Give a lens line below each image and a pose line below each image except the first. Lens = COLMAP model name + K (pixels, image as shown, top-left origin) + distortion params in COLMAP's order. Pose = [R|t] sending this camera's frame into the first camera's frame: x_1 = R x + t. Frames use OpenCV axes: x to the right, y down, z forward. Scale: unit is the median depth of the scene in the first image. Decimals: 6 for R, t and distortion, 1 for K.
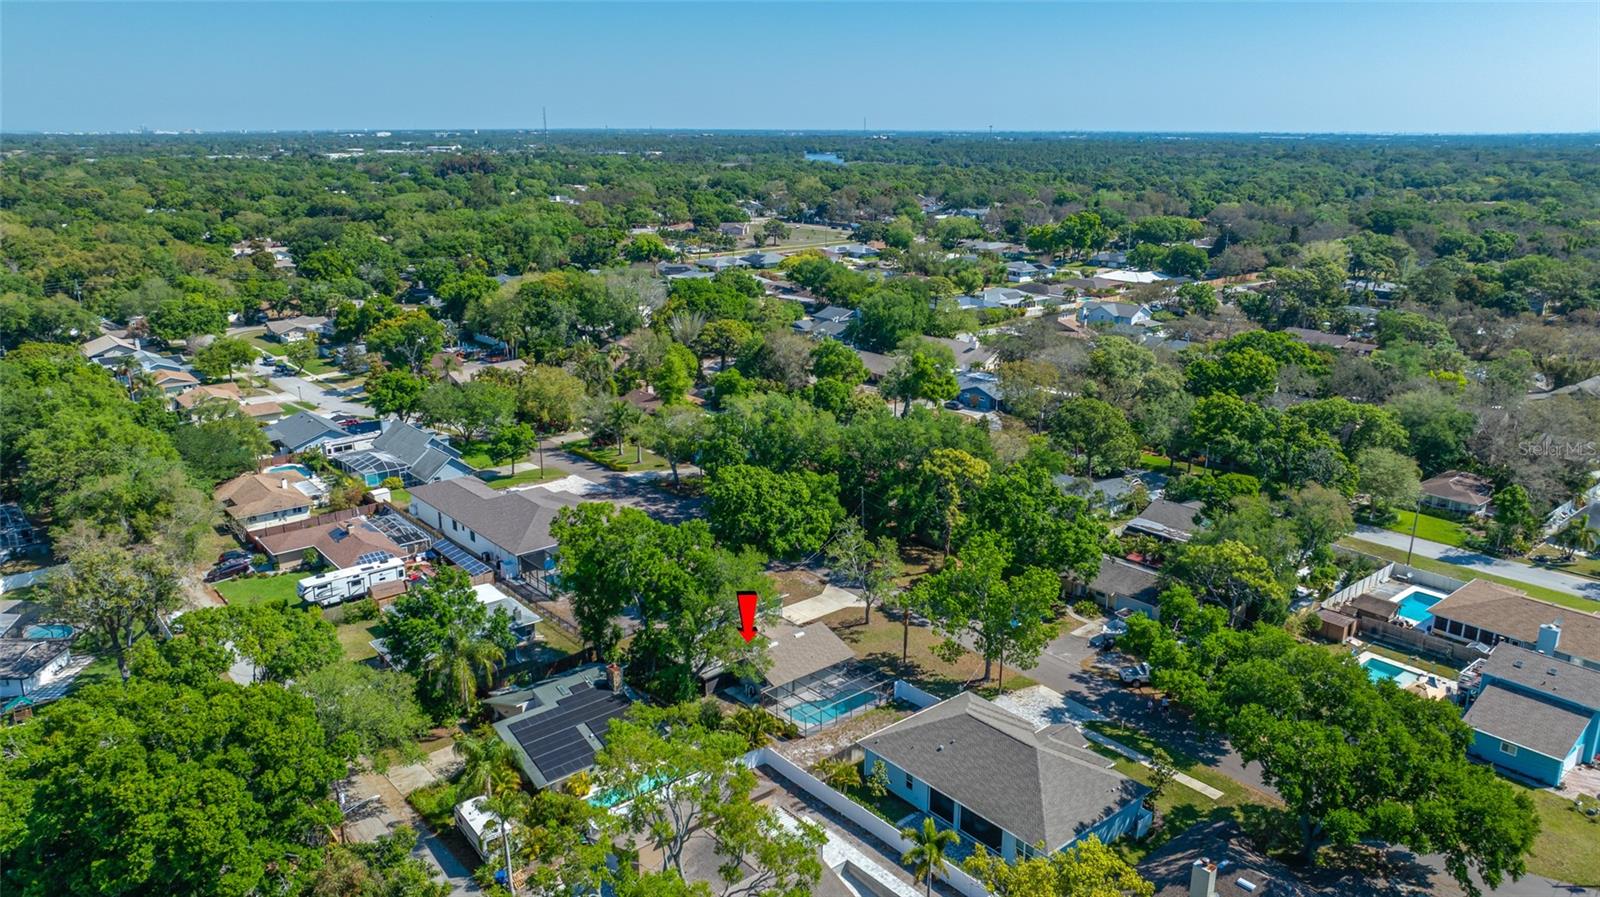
lens RADIAL K [[1120.8, 0, 802.6], [0, 1120.8, 464.0], [0, 0, 1]] dist [-0.028183, 0.005504]
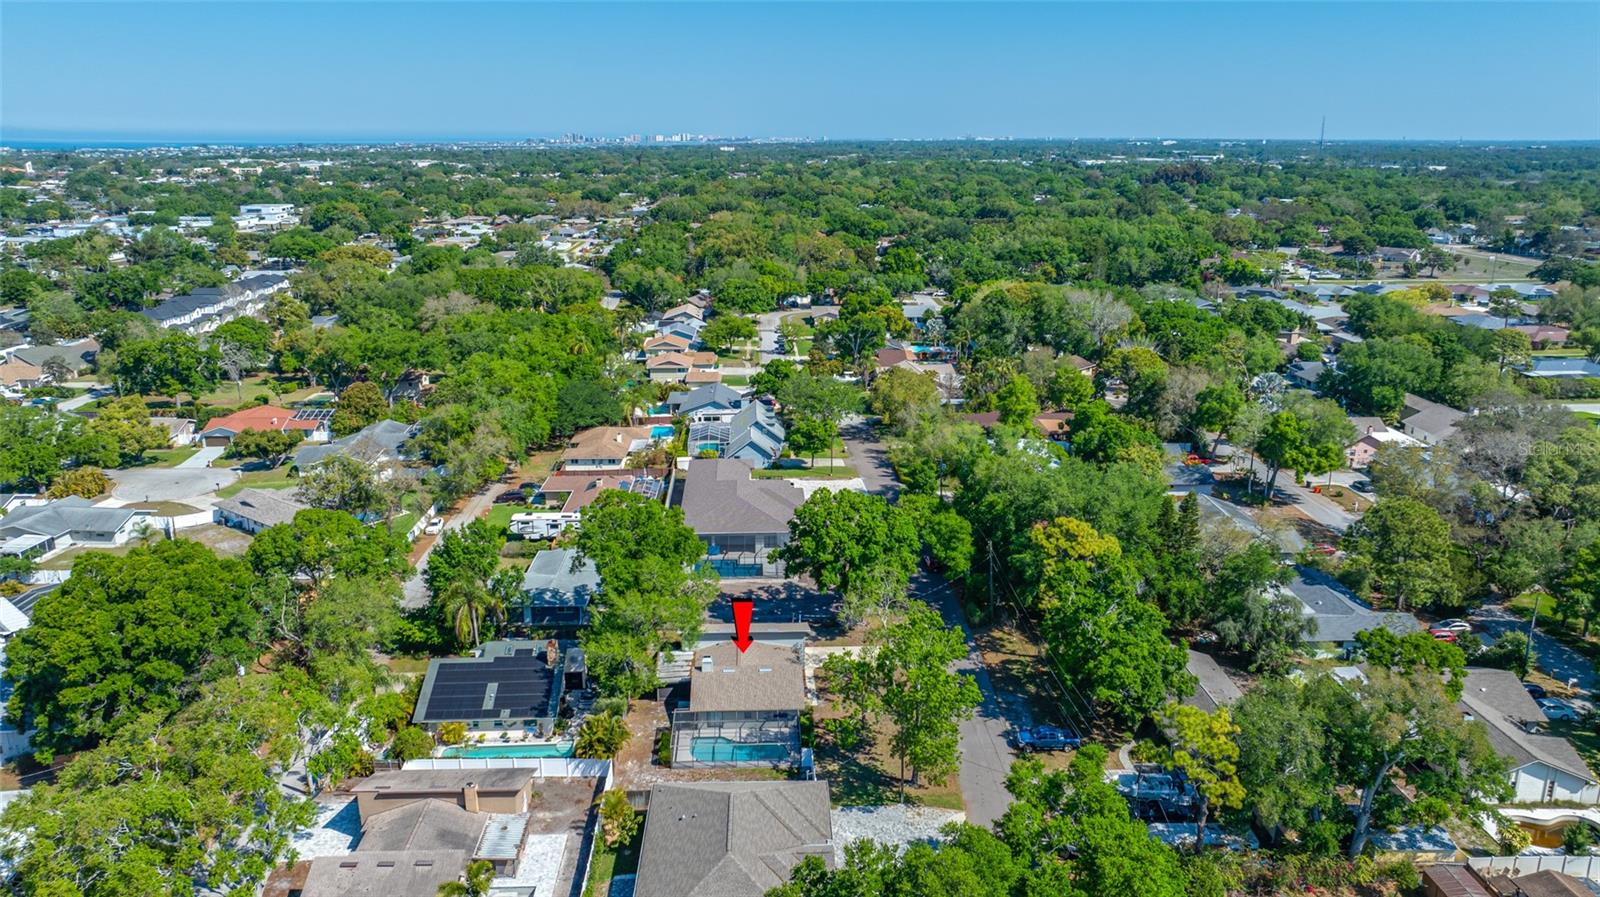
lens RADIAL K [[1120.8, 0, 802.3], [0, 1120.8, 441.2], [0, 0, 1]] dist [-0.028183, 0.005504]
pose [[0.785253, 0.161527, -0.597735, 0.235011], [-0.177346, 0.983601, 0.032820, -0.031261], [0.593234, 0.080234, 0.801022, 0.105528]]
